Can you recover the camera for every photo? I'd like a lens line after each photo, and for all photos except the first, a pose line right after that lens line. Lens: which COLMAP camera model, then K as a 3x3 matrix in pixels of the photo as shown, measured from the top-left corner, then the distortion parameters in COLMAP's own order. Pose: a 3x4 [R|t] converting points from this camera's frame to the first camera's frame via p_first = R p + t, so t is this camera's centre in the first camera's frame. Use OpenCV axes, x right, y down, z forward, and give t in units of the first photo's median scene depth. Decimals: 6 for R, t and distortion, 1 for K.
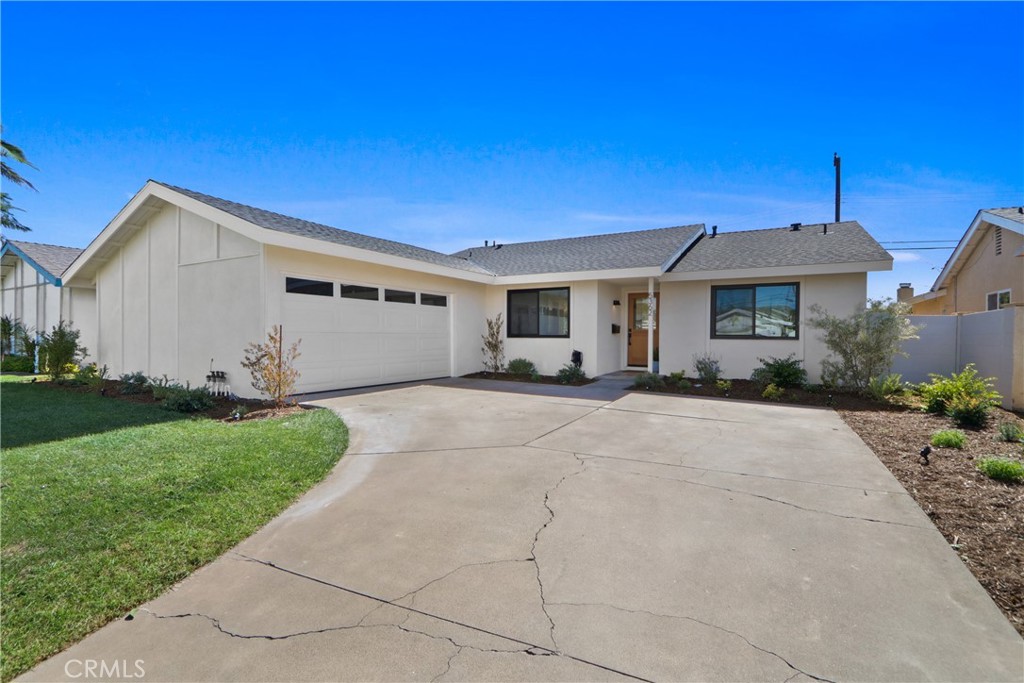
lens RADIAL K [[477.5, 0, 509.4], [0, 477.5, 336.1], [0, 0, 1]] dist [-0.004172, -0.000747]
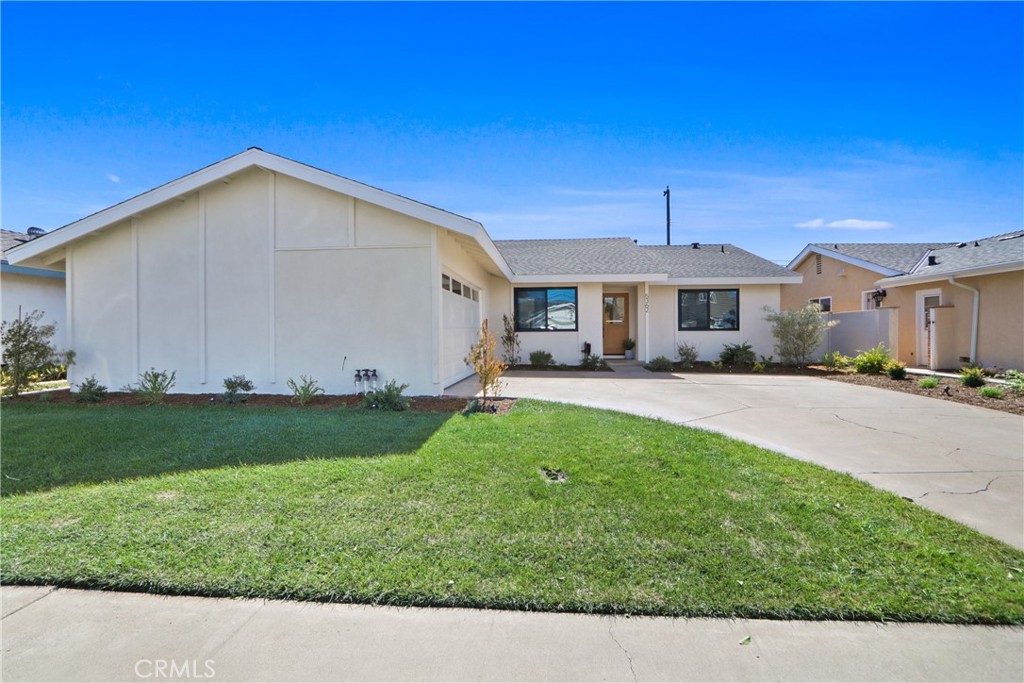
lens RADIAL K [[477.5, 0, 512.9], [0, 477.5, 338.6], [0, 0, 1]] dist [-0.004172, -0.000747]
pose [[0.906682, -0.016477, 0.421494, -0.507353], [0.012360, 0.999845, 0.012499, 0.004843], [-0.421635, -0.006123, 0.906745, 0.026698]]
